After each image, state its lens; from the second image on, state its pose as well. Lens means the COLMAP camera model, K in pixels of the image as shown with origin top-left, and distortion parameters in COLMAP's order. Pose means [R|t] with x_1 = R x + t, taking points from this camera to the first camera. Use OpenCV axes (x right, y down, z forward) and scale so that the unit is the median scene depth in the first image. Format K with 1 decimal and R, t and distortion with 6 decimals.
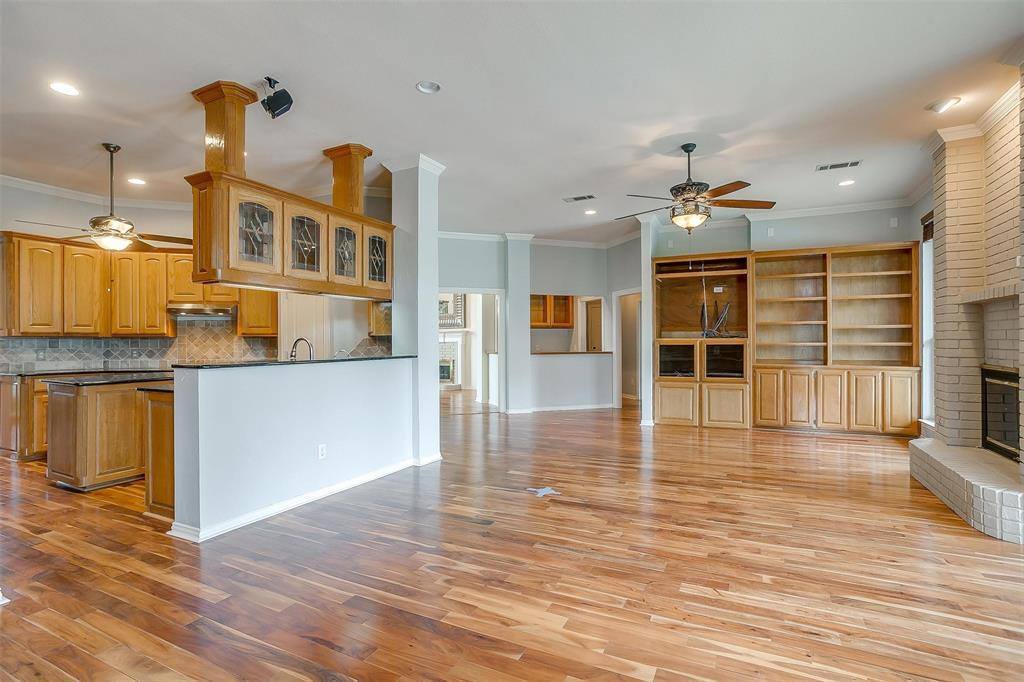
lens RADIAL K [[502.6, 0, 507.5], [0, 502.6, 340.7], [0, 0, 1]] dist [-0.030073, 0.001808]
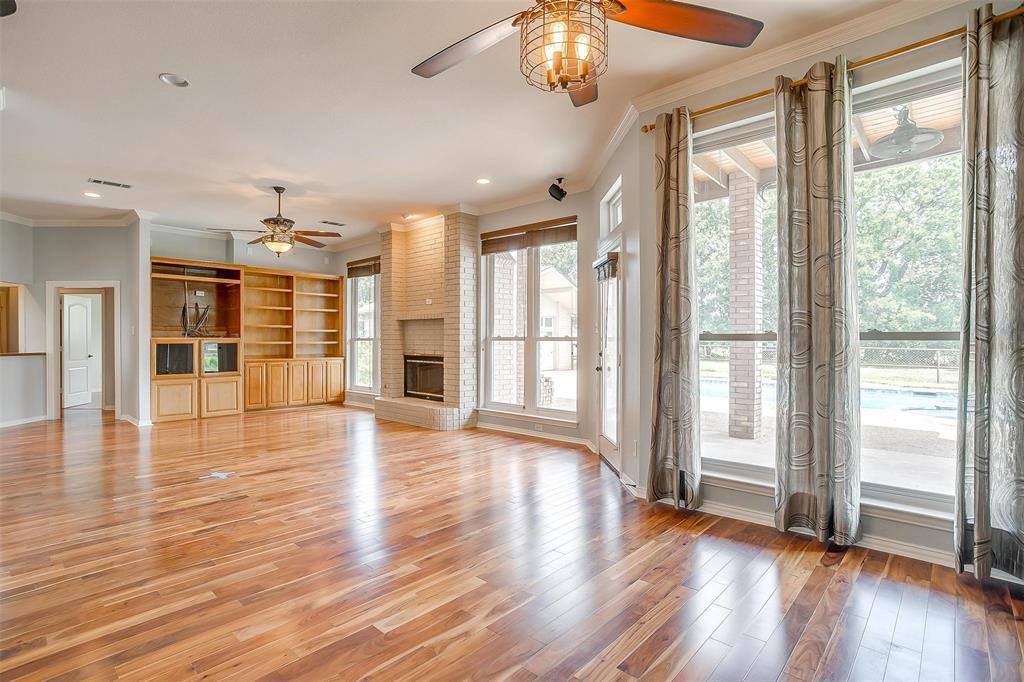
lens RADIAL K [[502.6, 0, 507.7], [0, 502.6, 340.5], [0, 0, 1]] dist [-0.030073, 0.001808]
pose [[0.276438, 0.003030, 0.961027, -0.533637], [-0.001887, 0.999995, -0.002610, 0.003428], [-0.961030, -0.001092, 0.276442, 0.057336]]
